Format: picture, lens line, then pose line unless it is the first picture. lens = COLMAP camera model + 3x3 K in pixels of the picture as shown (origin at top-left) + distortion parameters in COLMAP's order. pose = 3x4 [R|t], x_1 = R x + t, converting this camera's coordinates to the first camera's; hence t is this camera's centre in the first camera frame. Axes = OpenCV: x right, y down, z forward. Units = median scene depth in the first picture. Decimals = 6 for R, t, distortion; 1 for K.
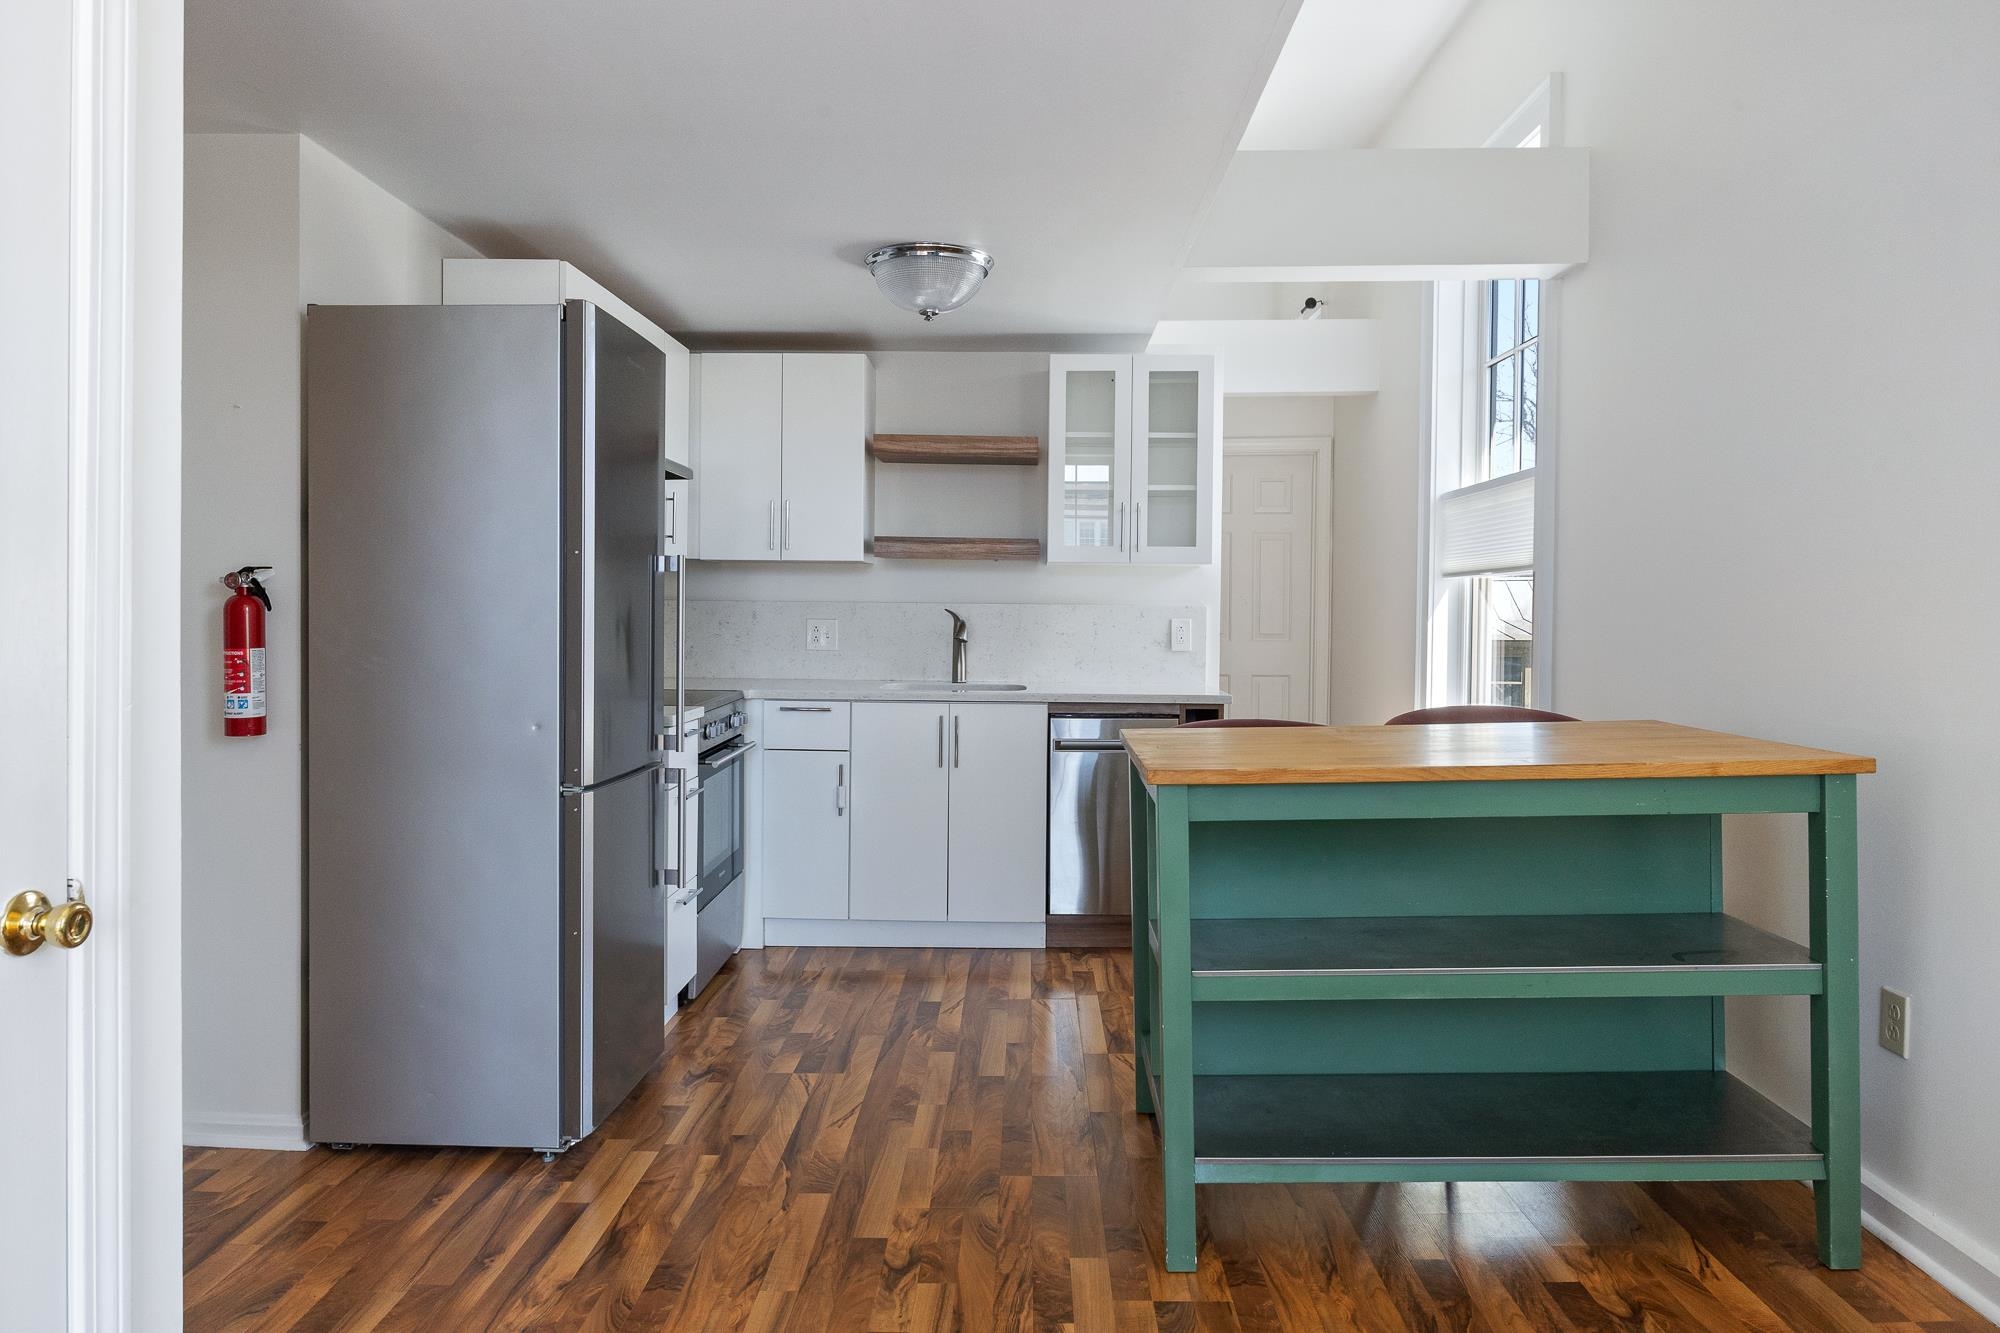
lens RADIAL K [[1254.1, 0, 1005.0], [0, 1254.1, 638.7], [0, 0, 1]] dist [-0.007442, 0.002556]
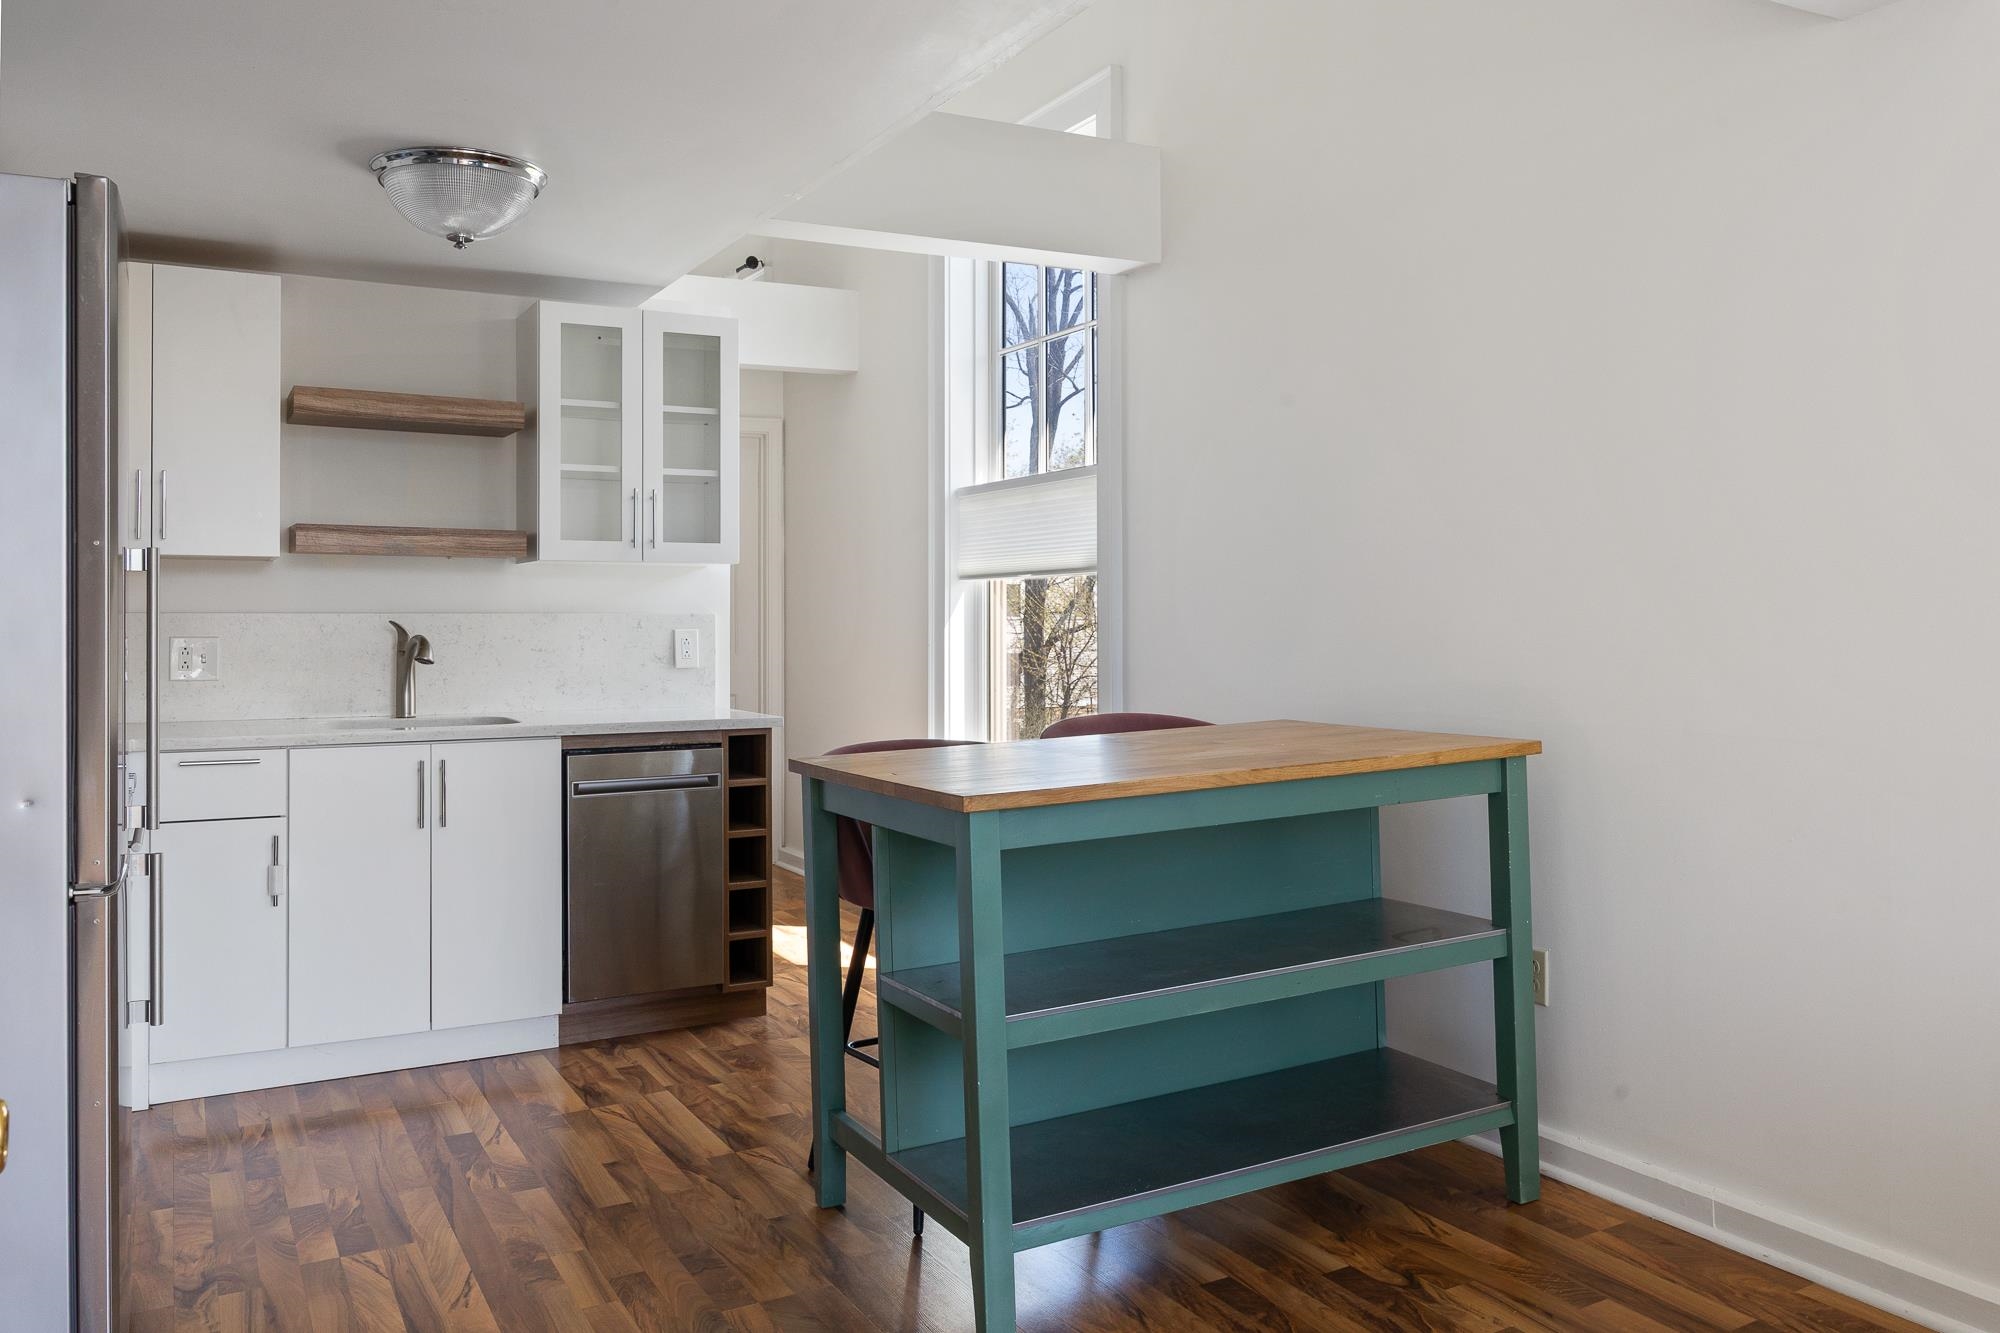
lens RADIAL K [[1517.3, 0, 1003.8], [0, 1517.3, 619.8], [0, 0, 1]] dist [-0.012735, 0.017339]
pose [[0.867913, -0.011510, 0.496584, -0.211665], [0.022577, 0.999612, -0.016289, -0.001320], [-0.496204, 0.025349, 0.867836, 0.025346]]
